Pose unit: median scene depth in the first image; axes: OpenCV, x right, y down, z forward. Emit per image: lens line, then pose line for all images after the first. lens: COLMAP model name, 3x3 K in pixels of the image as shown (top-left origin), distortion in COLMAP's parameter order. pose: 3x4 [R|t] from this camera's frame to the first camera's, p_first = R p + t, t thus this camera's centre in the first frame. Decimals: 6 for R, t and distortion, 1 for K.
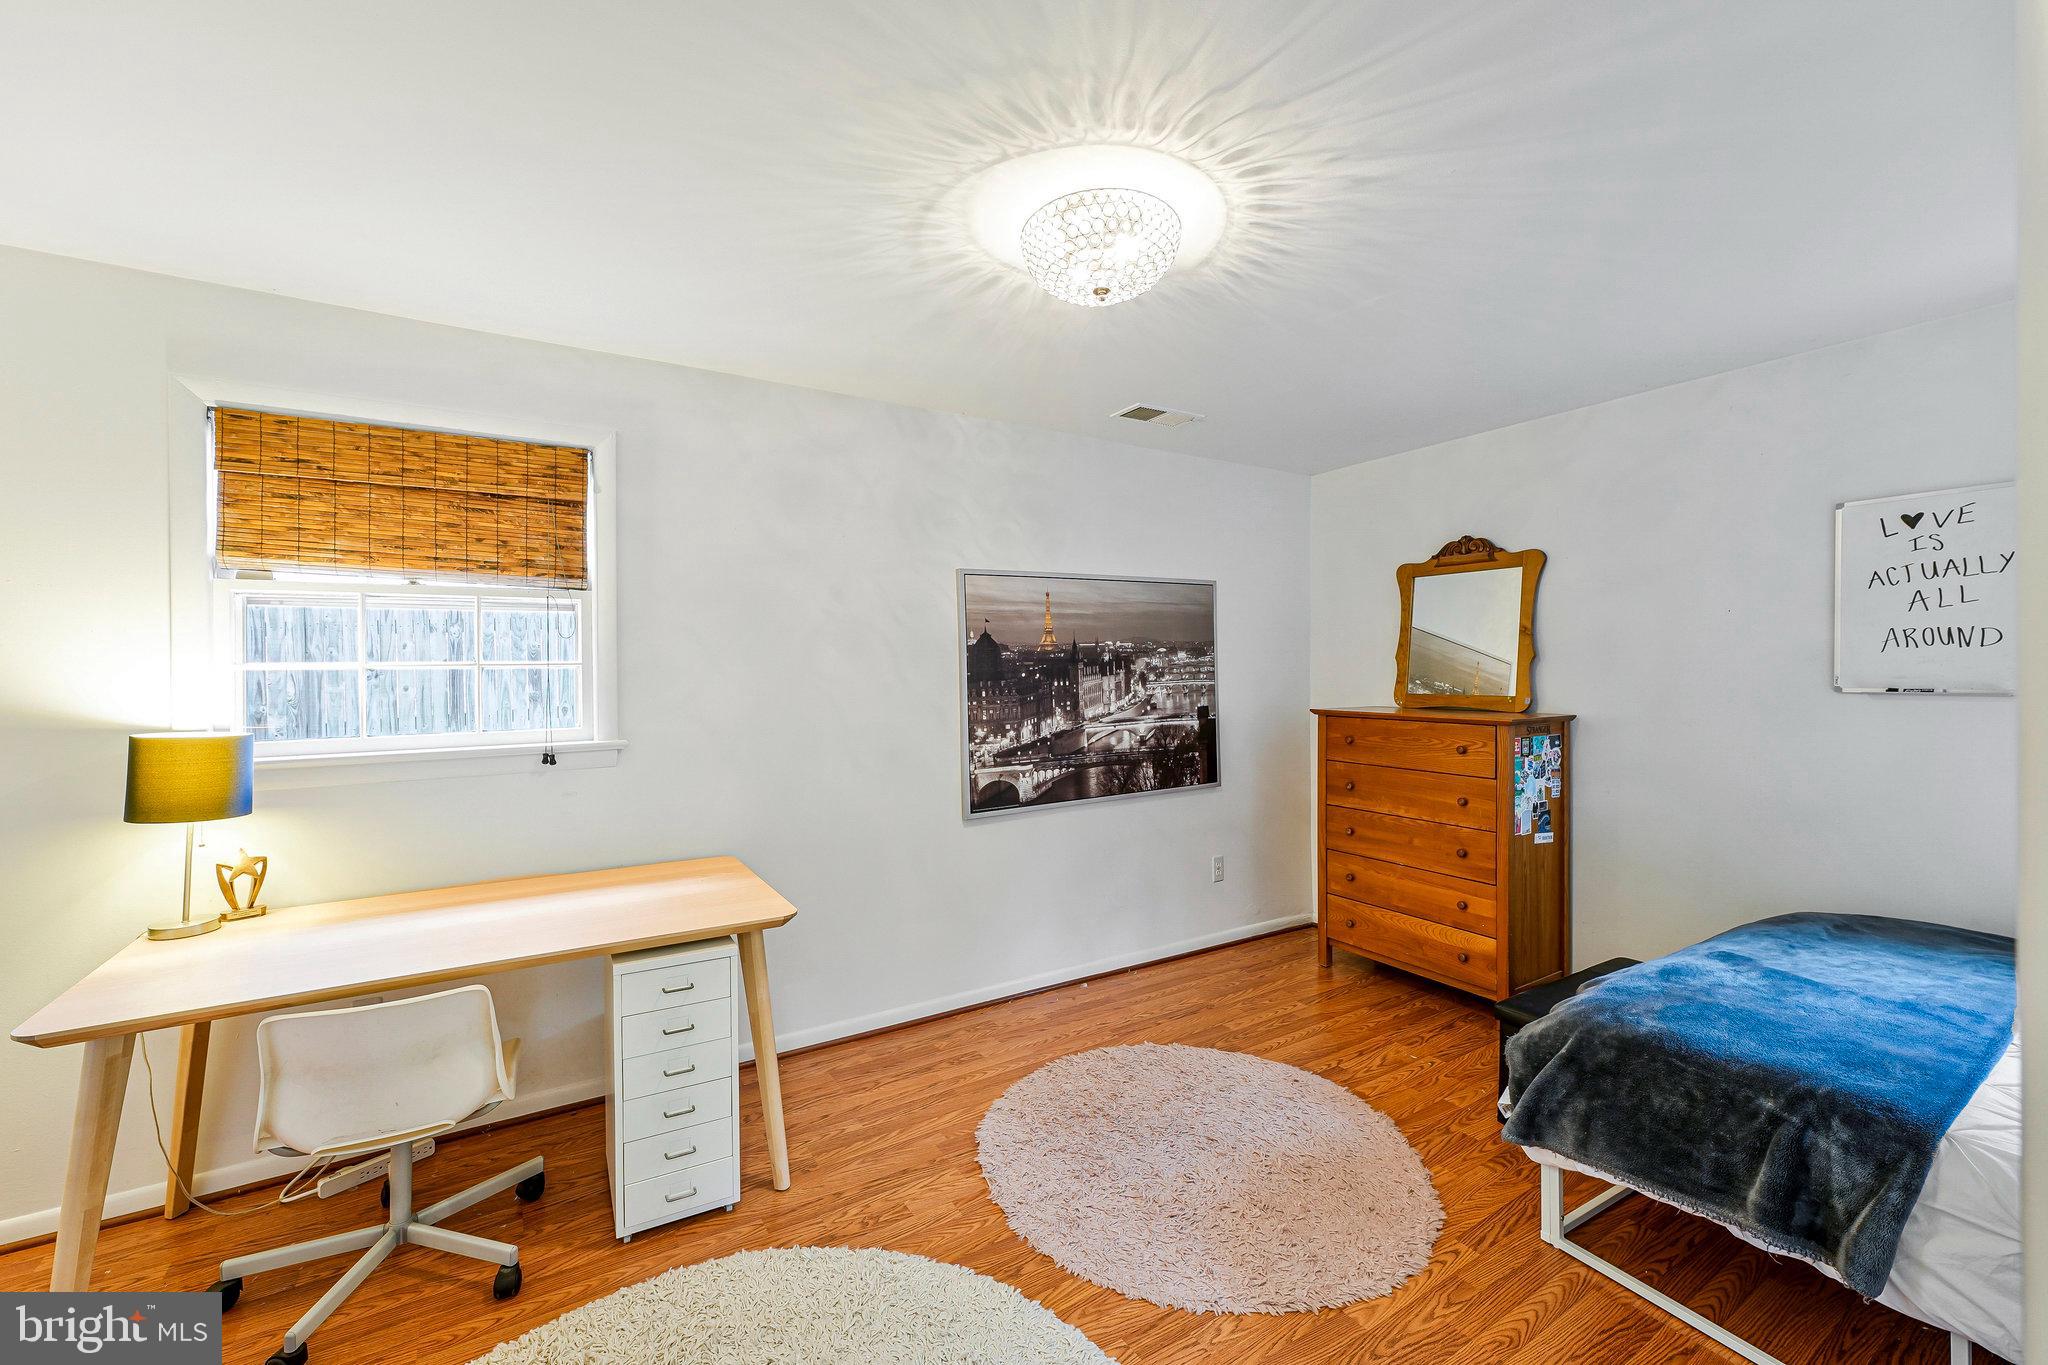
lens RADIAL K [[842.5, 0, 1032.8], [0, 842.5, 681.3], [0, 0, 1]] dist [-0.001039, -0.000742]
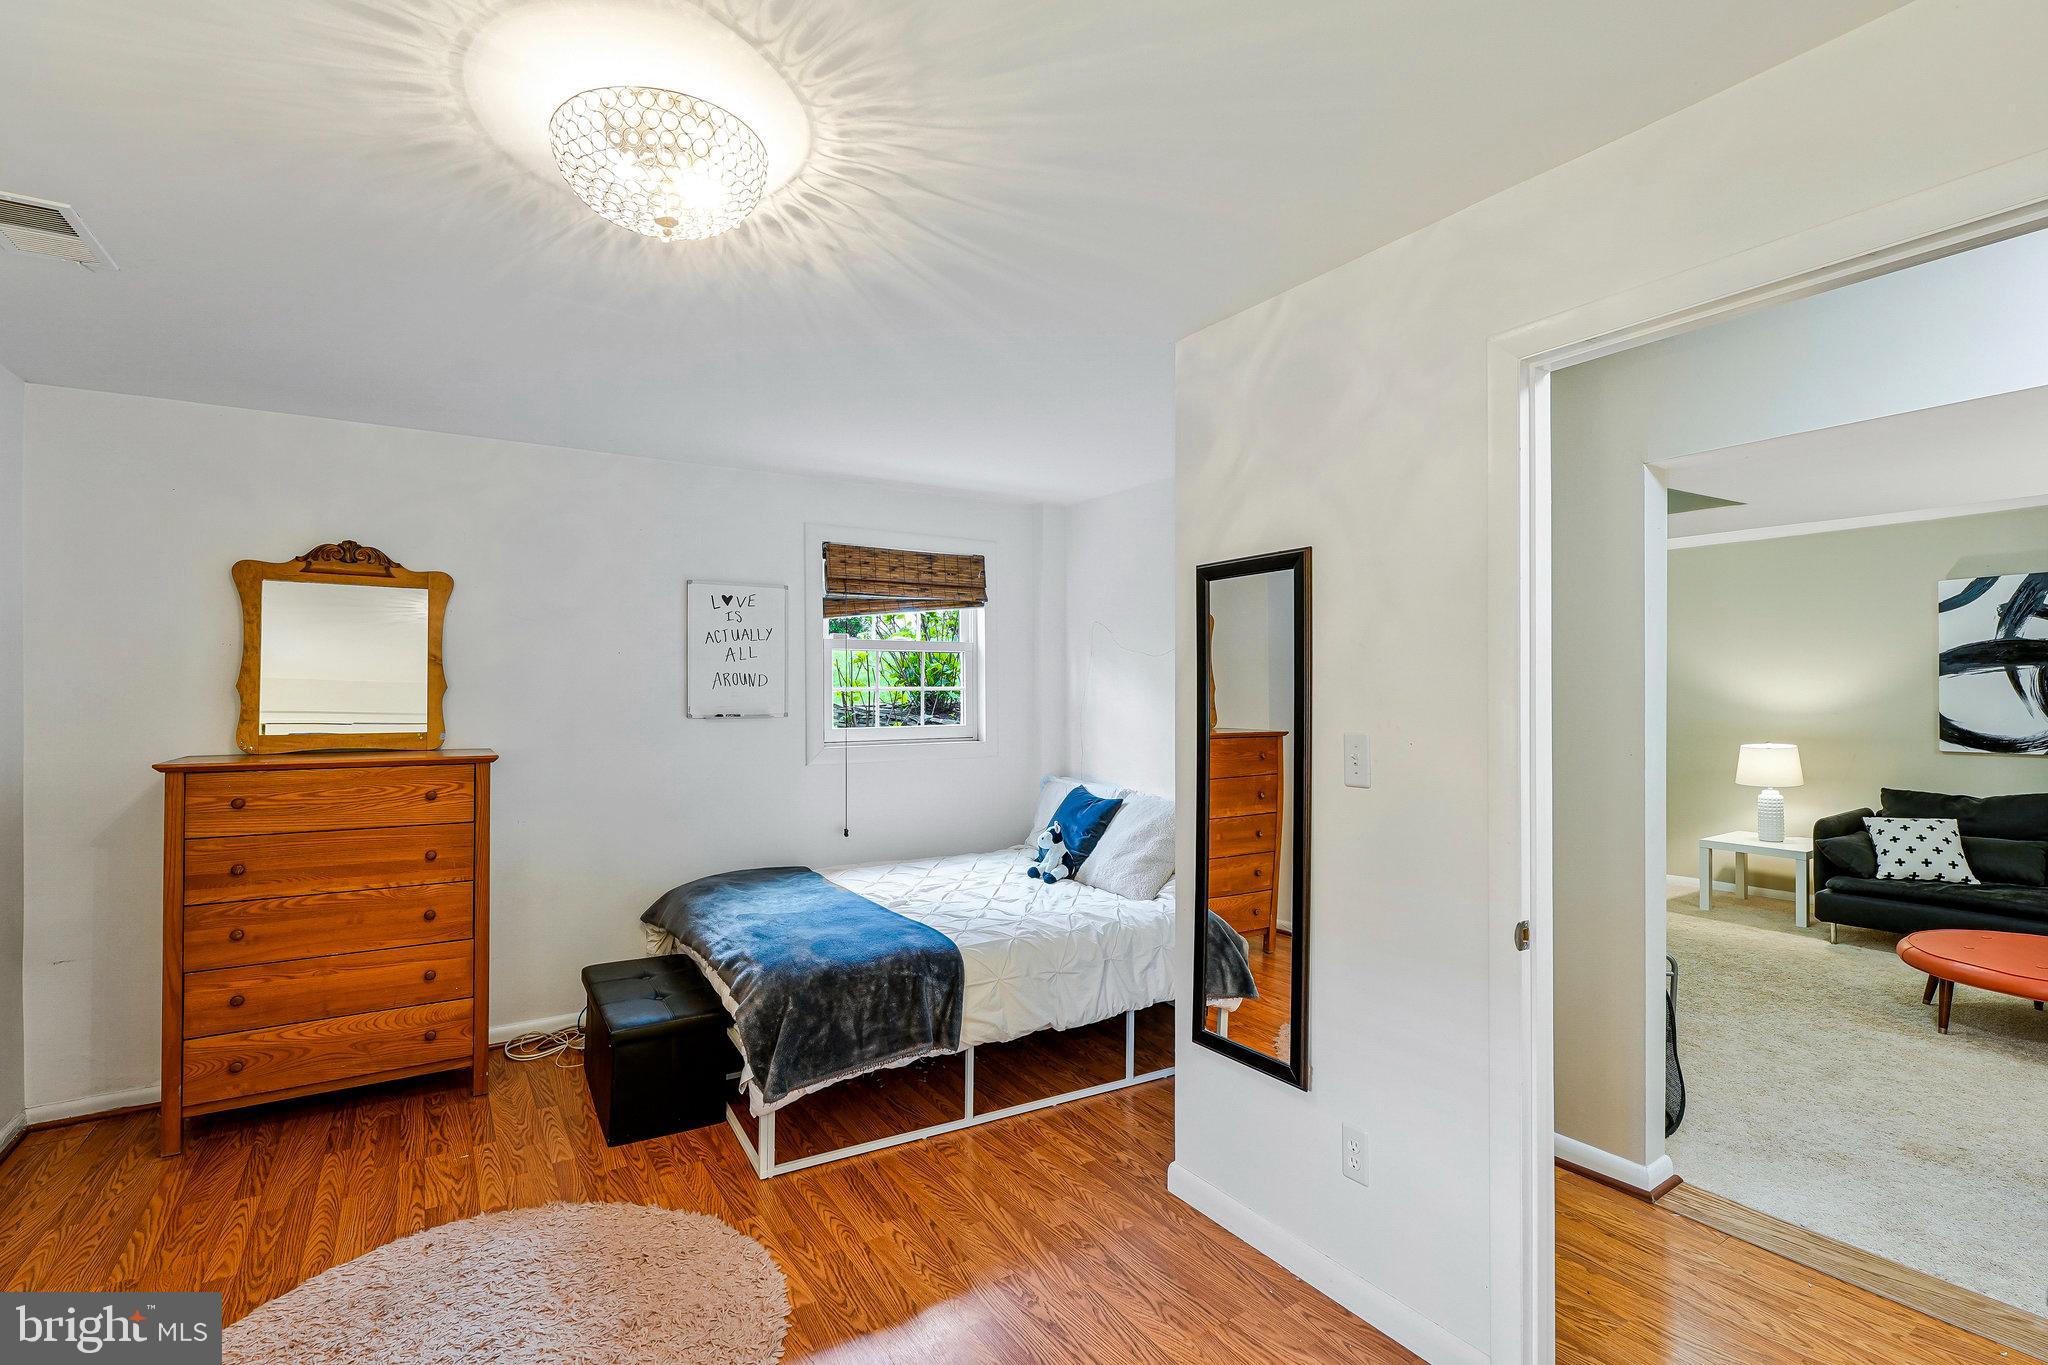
lens RADIAL K [[911.7, 0, 1030.9], [0, 911.7, 689.7], [0, 0, 1]] dist [-0.001713, -0.001151]
pose [[-0.013304, 0.008883, 0.999872, -0.468345], [0.015608, 0.999841, -0.008675, -0.010197], [-0.999790, 0.015491, -0.013441, 0.417401]]
